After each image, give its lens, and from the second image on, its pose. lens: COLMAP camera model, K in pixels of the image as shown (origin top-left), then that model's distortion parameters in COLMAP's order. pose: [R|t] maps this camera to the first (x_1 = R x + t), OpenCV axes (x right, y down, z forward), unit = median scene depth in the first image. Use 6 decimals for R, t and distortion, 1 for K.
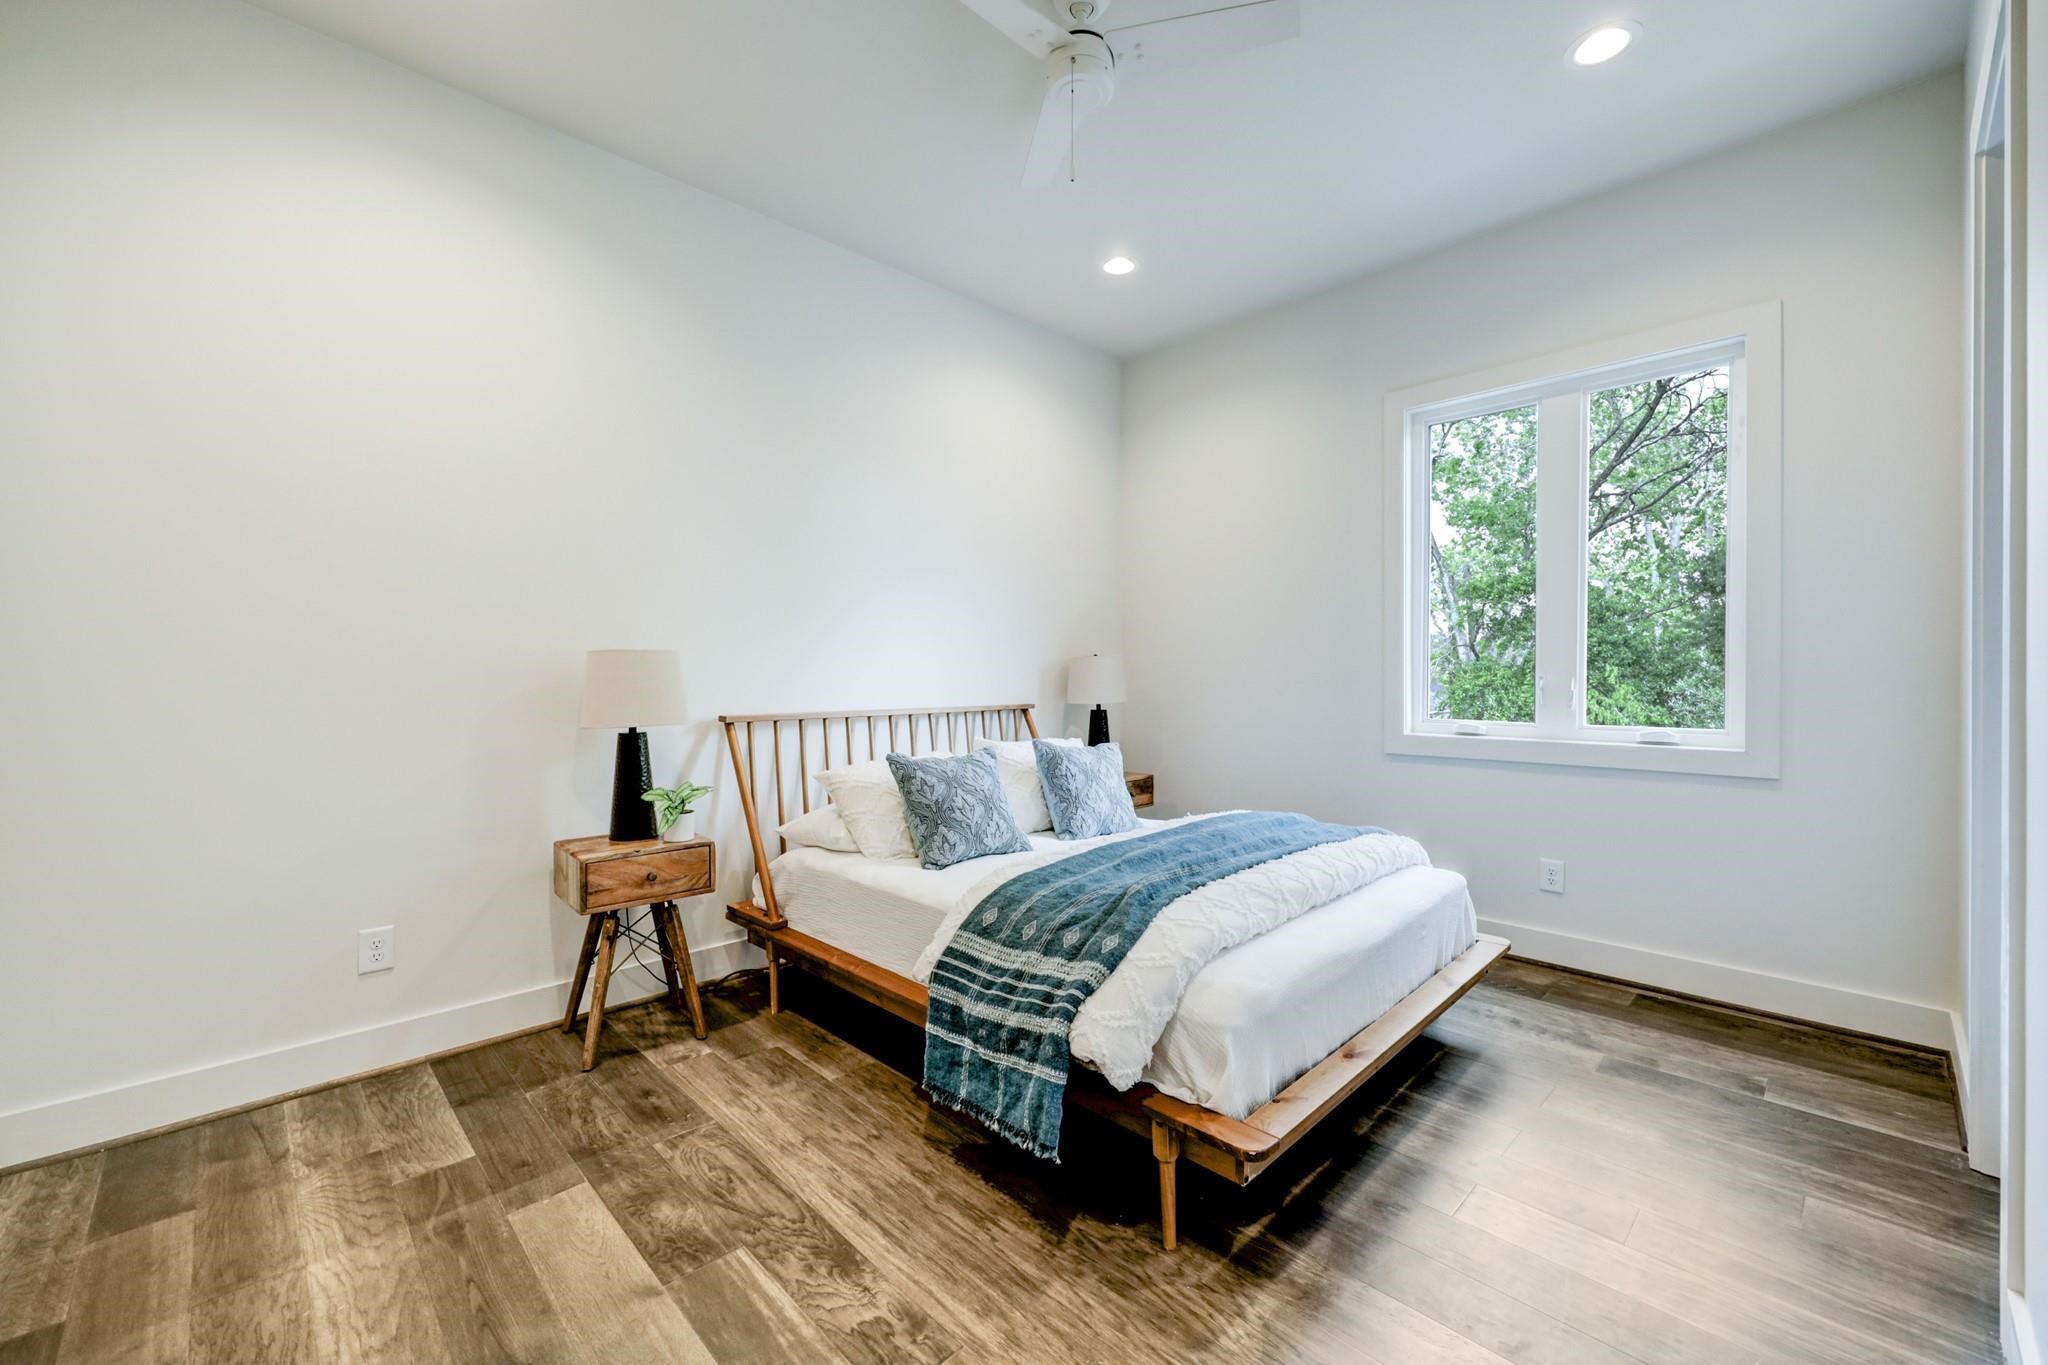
lens RADIAL K [[843.7, 0, 1037.0], [0, 843.7, 678.3], [0, 0, 1]] dist [0.000156, 0.000801]
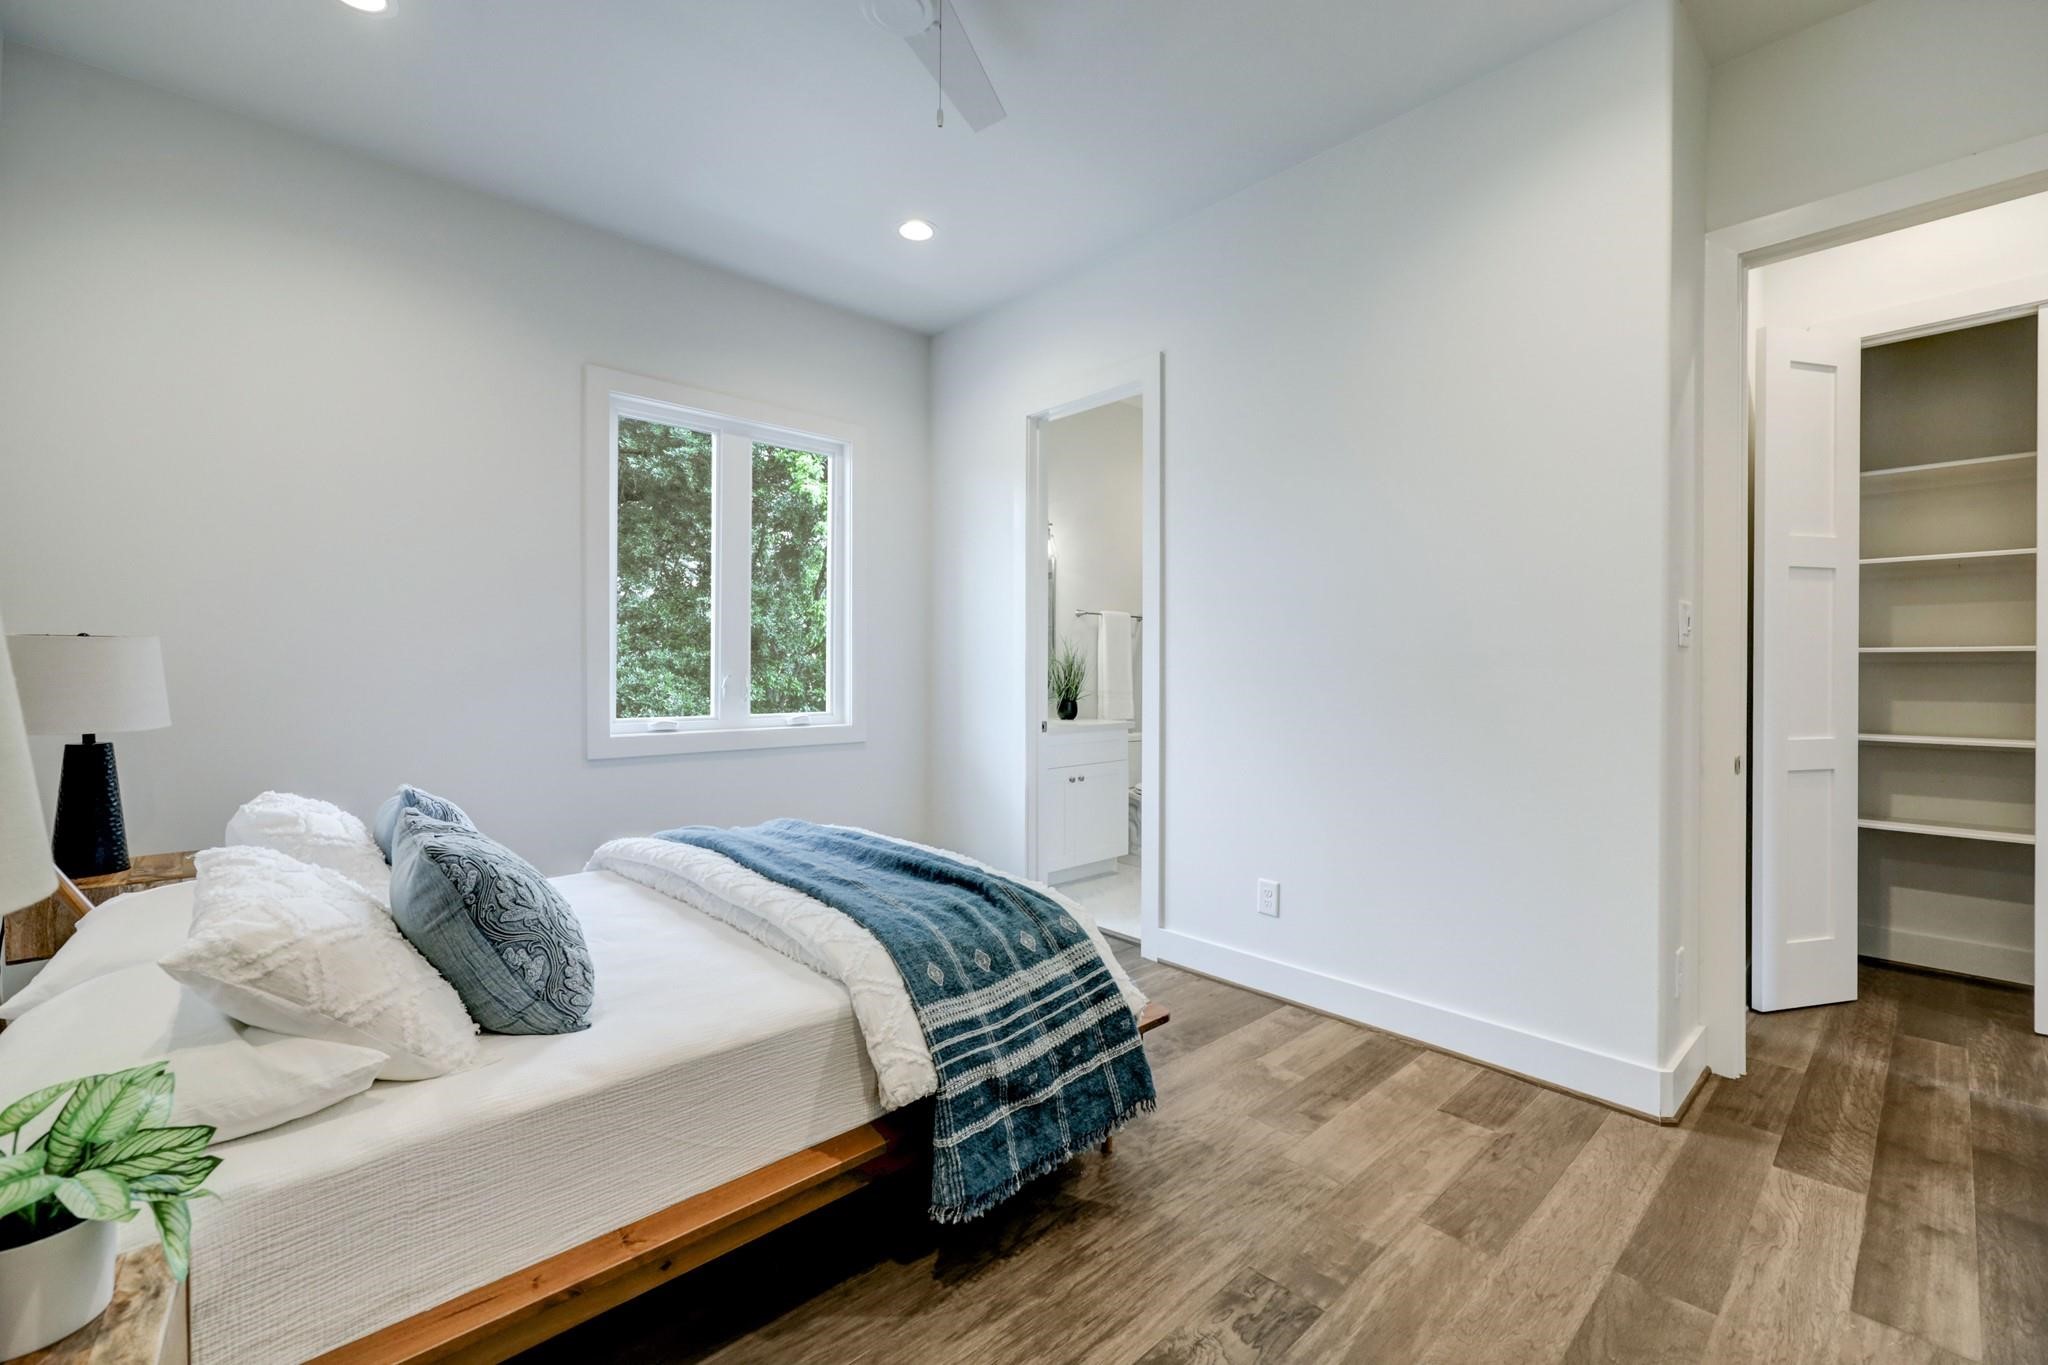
lens RADIAL K [[843.7, 0, 1036.4], [0, 843.7, 674.6], [0, 0, 1]] dist [0.000156, 0.000801]
pose [[0.024807, -0.005132, 0.999679, -0.951217], [0.008158, 0.999955, 0.004931, -0.008148], [-0.999659, 0.008033, 0.024848, 0.973340]]
